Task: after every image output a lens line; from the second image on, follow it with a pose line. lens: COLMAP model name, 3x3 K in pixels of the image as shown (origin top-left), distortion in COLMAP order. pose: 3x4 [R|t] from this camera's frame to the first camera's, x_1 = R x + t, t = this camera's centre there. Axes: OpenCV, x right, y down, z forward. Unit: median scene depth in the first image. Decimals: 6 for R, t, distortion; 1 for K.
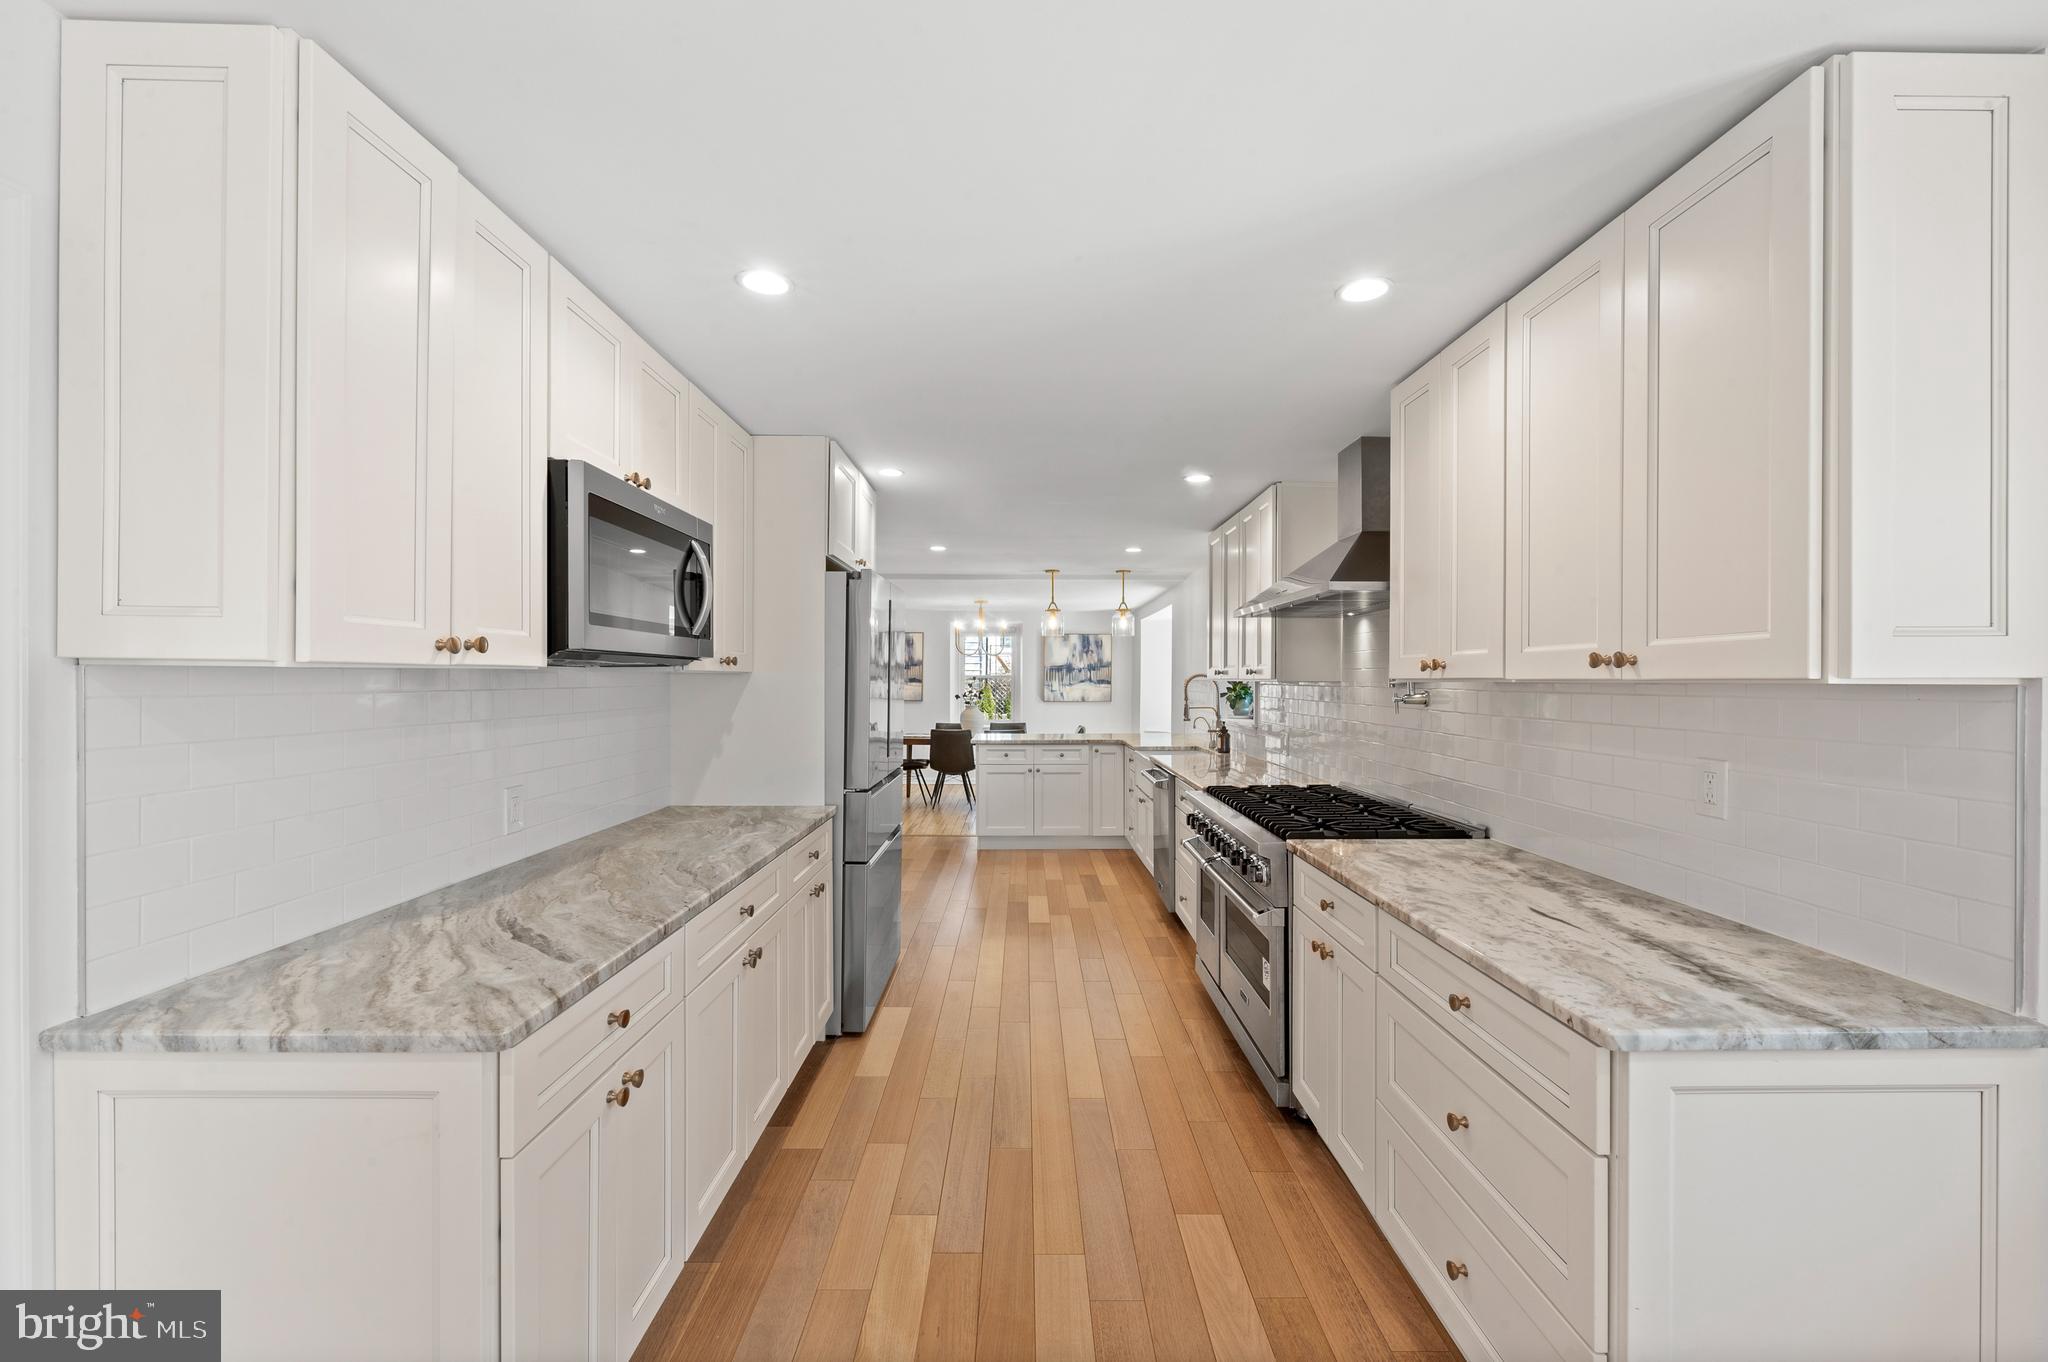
lens RADIAL K [[825.8, 0, 1031.6], [0, 825.8, 689.4], [0, 0, 1]] dist [0.000488, -0.001012]
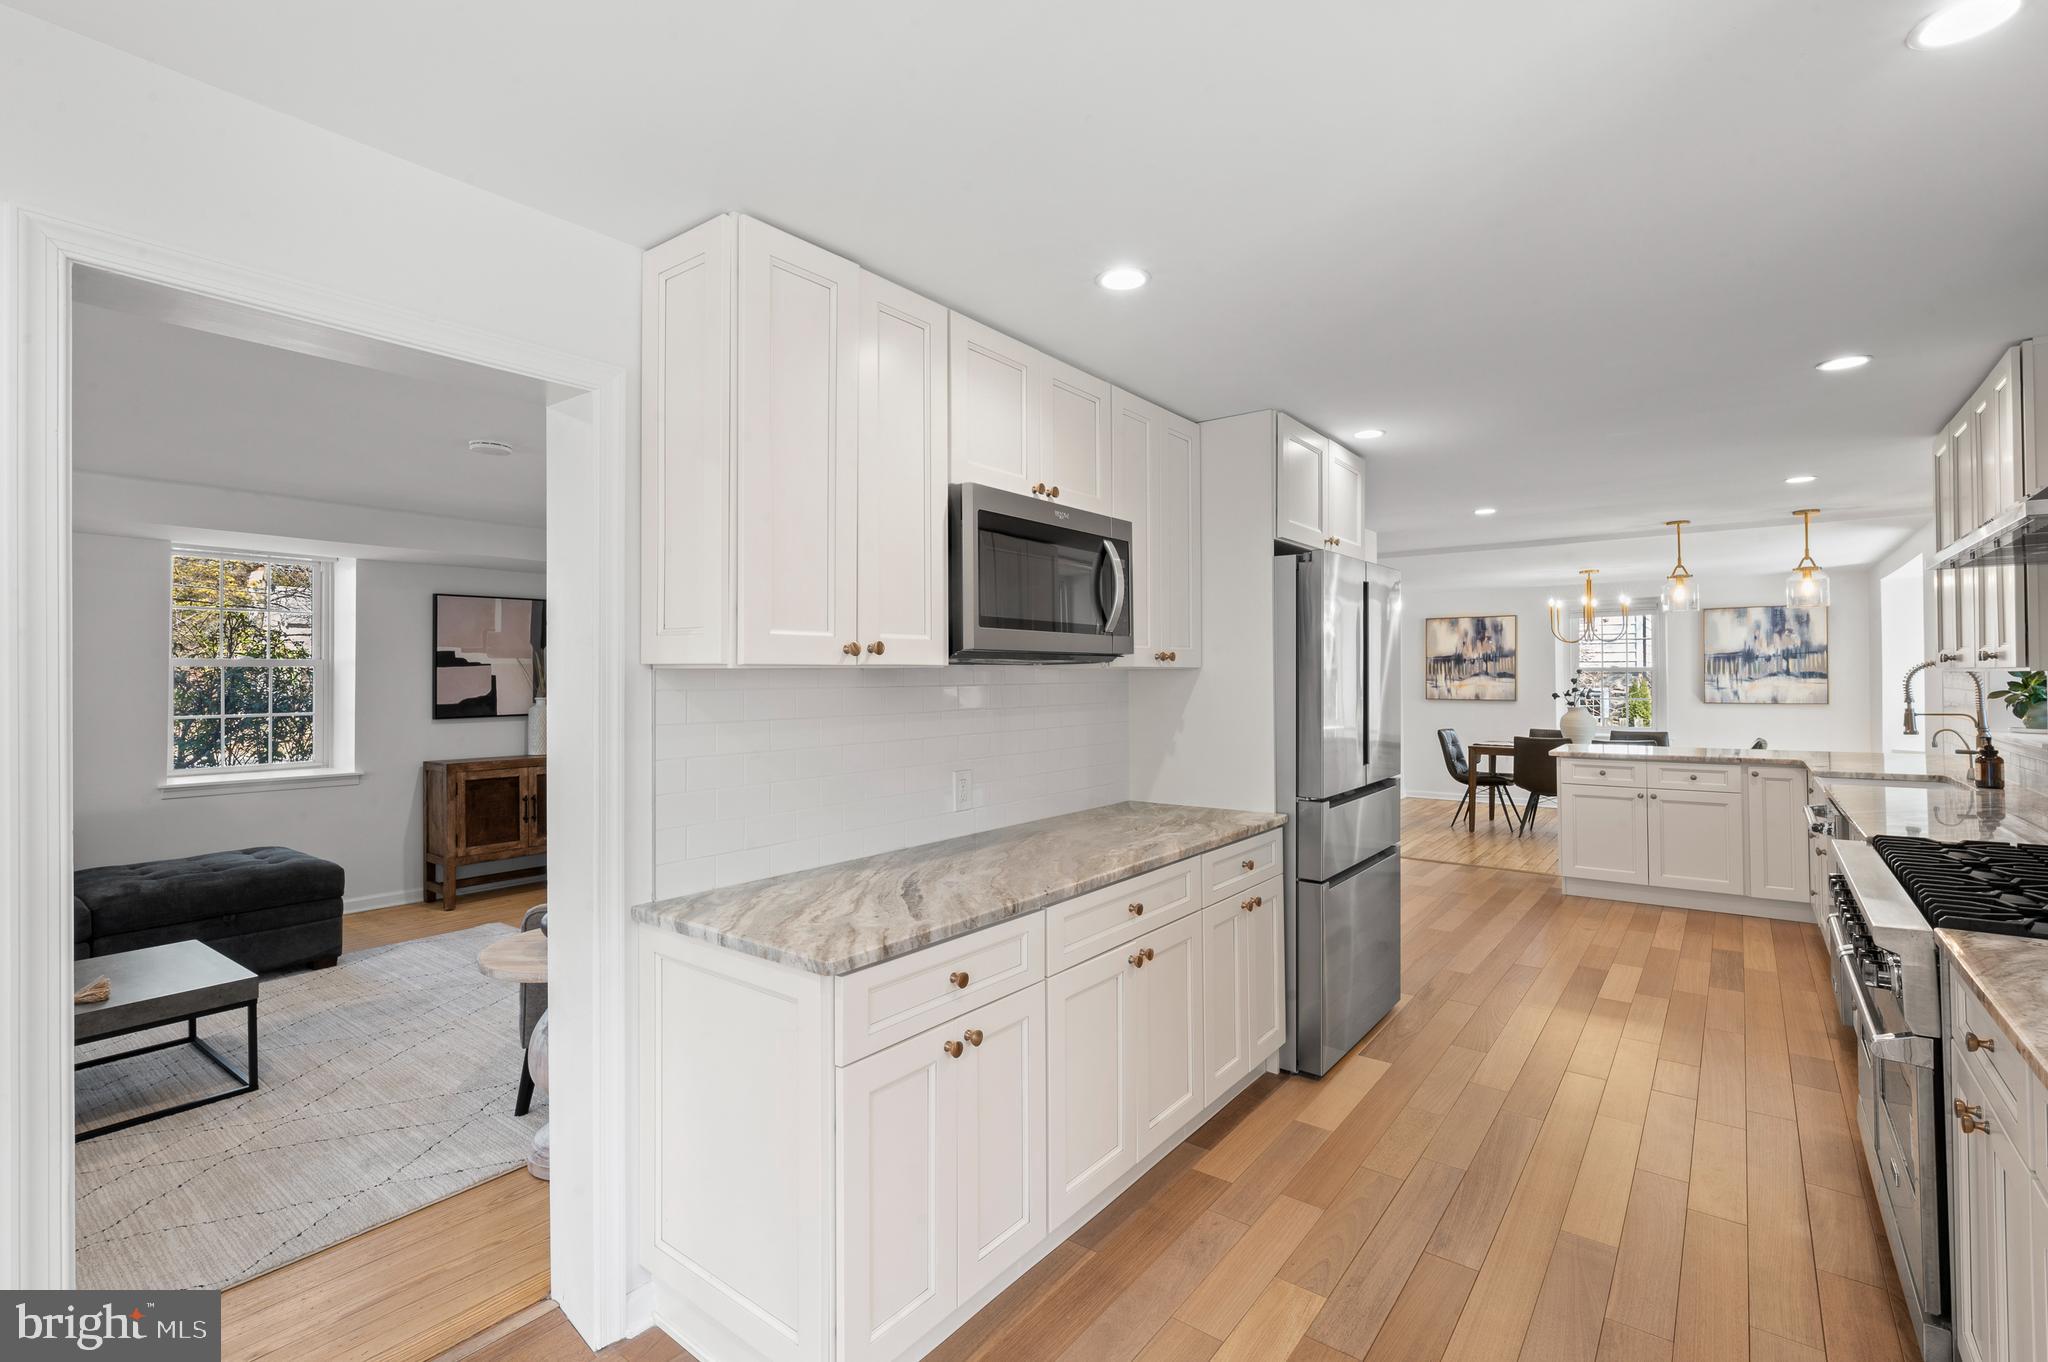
lens RADIAL K [[921.0, 0, 1032.0], [0, 921.0, 670.9], [0, 0, 1]] dist [0.000058, -0.000406]
pose [[0.788024, -0.011636, -0.615534, 0.195891], [0.000830, 0.999841, -0.017837, 0.002090], [0.615644, 0.013545, 0.787908, 0.040672]]
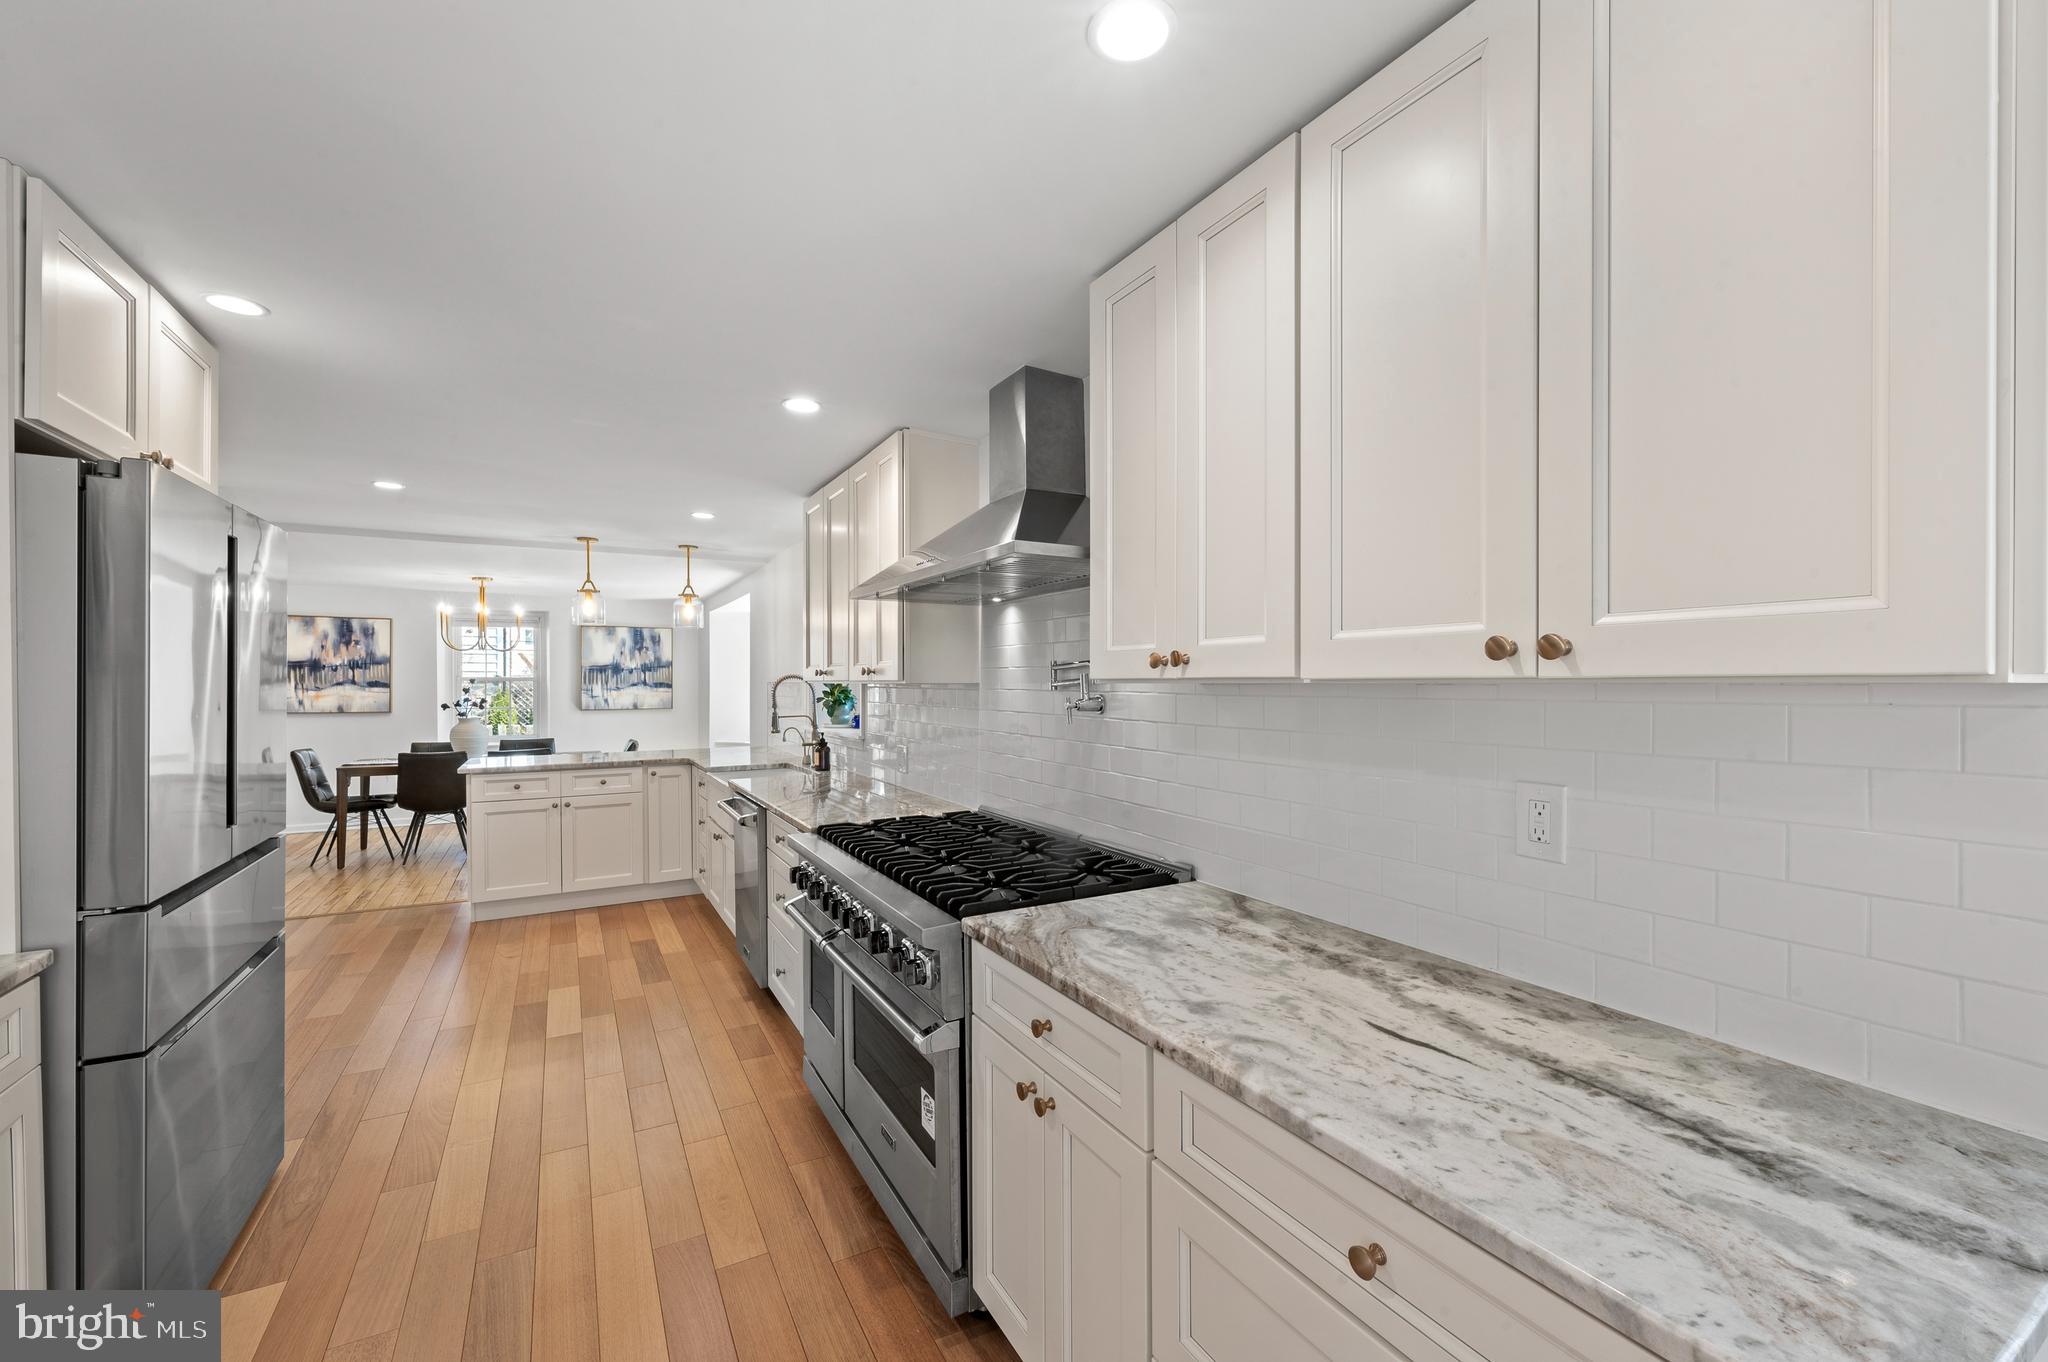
lens RADIAL K [[825.8, 0, 1031.3], [0, 825.8, 689.3], [0, 0, 1]] dist [0.000488, -0.001012]
pose [[0.873920, -0.007368, 0.486013, 0.031079], [0.008907, 0.999960, -0.000856, -0.003479], [-0.485988, 0.005077, 0.873951, 0.370826]]
